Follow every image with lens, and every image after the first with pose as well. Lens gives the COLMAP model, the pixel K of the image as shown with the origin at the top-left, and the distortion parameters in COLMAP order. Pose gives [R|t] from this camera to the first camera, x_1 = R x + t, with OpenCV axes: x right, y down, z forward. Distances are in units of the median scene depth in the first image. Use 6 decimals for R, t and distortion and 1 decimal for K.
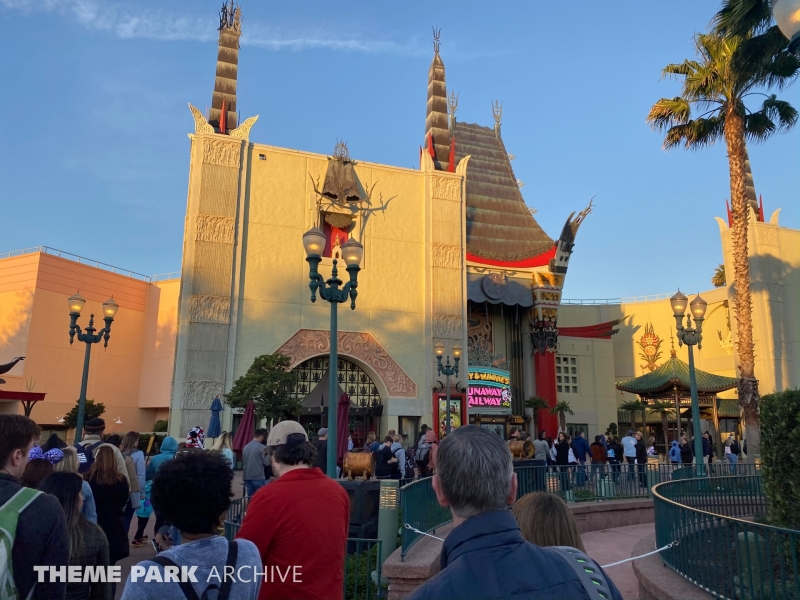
lens RADIAL K [[605.7, 0, 397.6], [0, 605.7, 301.8], [0, 0, 1]] dist [0.054172, -0.080538]
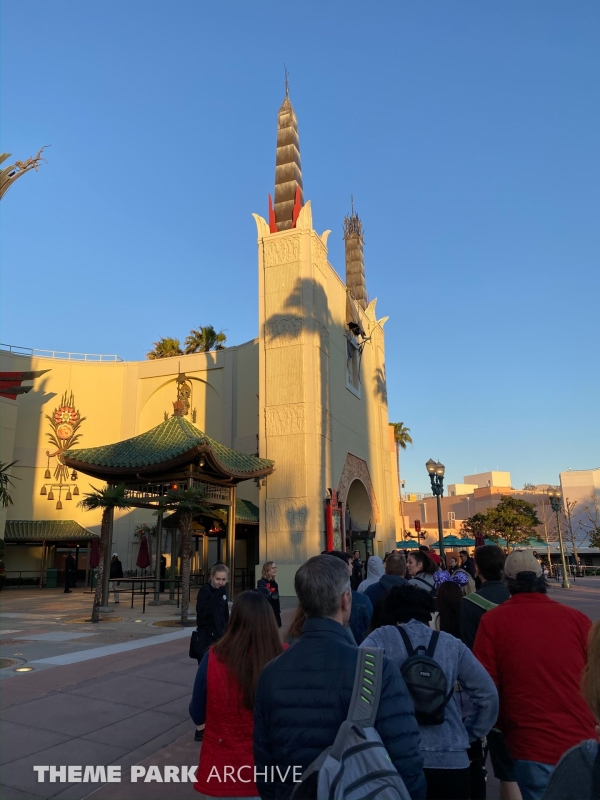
lens RADIAL K [[605.7, 0, 294.6], [0, 605.7, 394.5], [0, 0, 1]] dist [0.054172, -0.080538]
pose [[0.644758, 0.180106, 0.742865, 0.086927], [-0.145515, 0.982993, -0.112027, 0.093687], [-0.750408, -0.035868, 0.660001, 0.442267]]
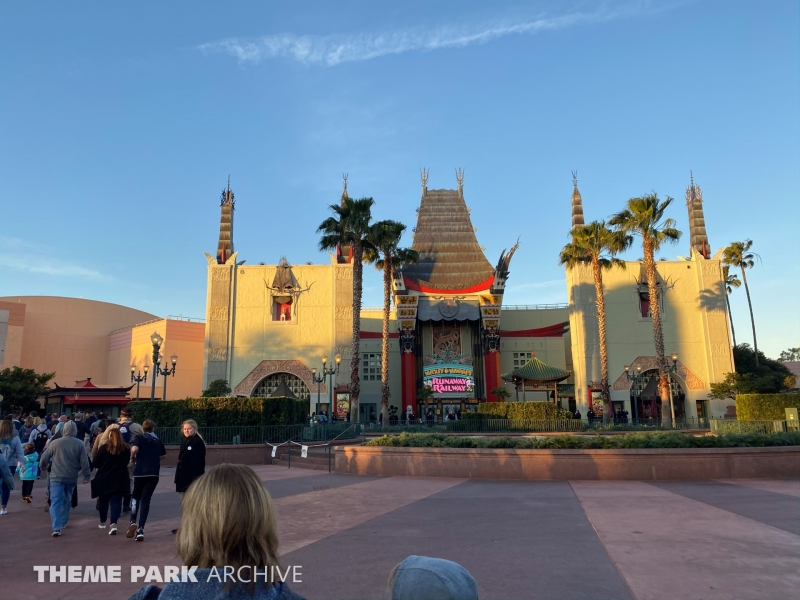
lens RADIAL K [[605.7, 0, 387.4], [0, 605.7, 290.9], [0, 0, 1]] dist [0.054172, -0.080538]
pose [[0.942131, -0.085126, -0.324258, 0.484887], [0.090128, 0.995930, 0.000410, -0.079205], [0.322904, -0.029611, 0.945969, -0.395875]]
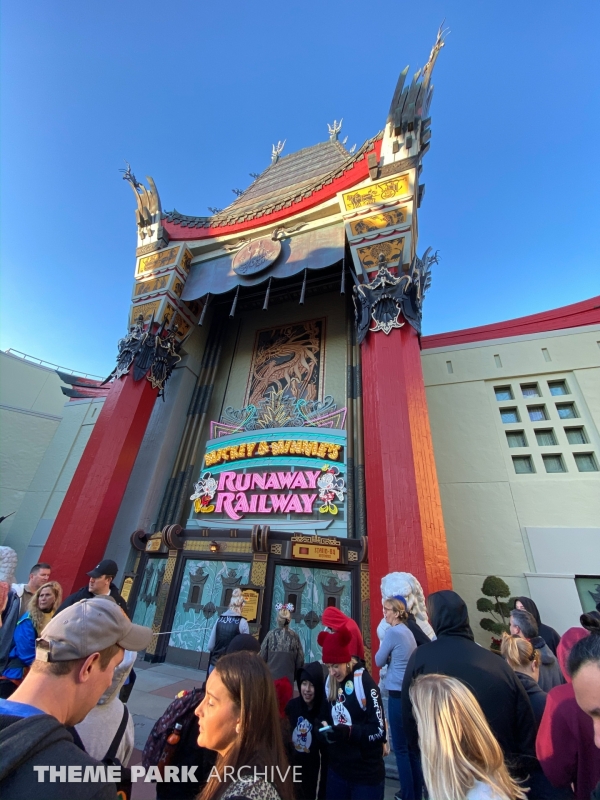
lens RADIAL K [[323.1, 0, 302.0], [0, 323.1, 399.8], [0, 0, 1]] dist [0.014124, -0.001381]
pose [[0.775235, -0.274664, -0.568833, 0.305910], [0.070858, 0.932647, -0.353765, 0.178643], [0.627686, 0.233945, 0.742482, 0.838858]]
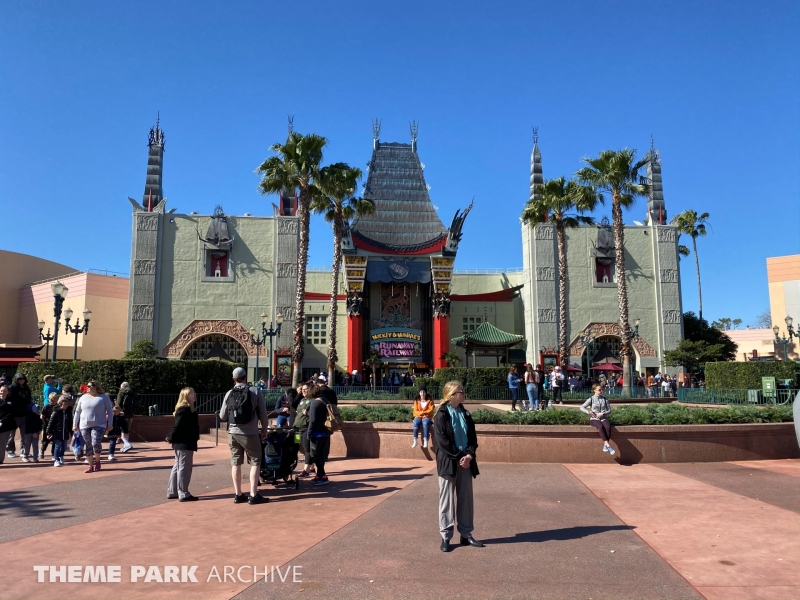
lens RADIAL K [[605.7, 0, 401.4], [0, 605.7, 291.9], [0, 0, 1]] dist [0.054172, -0.080538]
pose [[0.975130, -0.043462, -0.217329, 0.453886], [0.059391, 0.995963, 0.067306, -0.066707], [0.213526, -0.078540, 0.973775, -0.328598]]
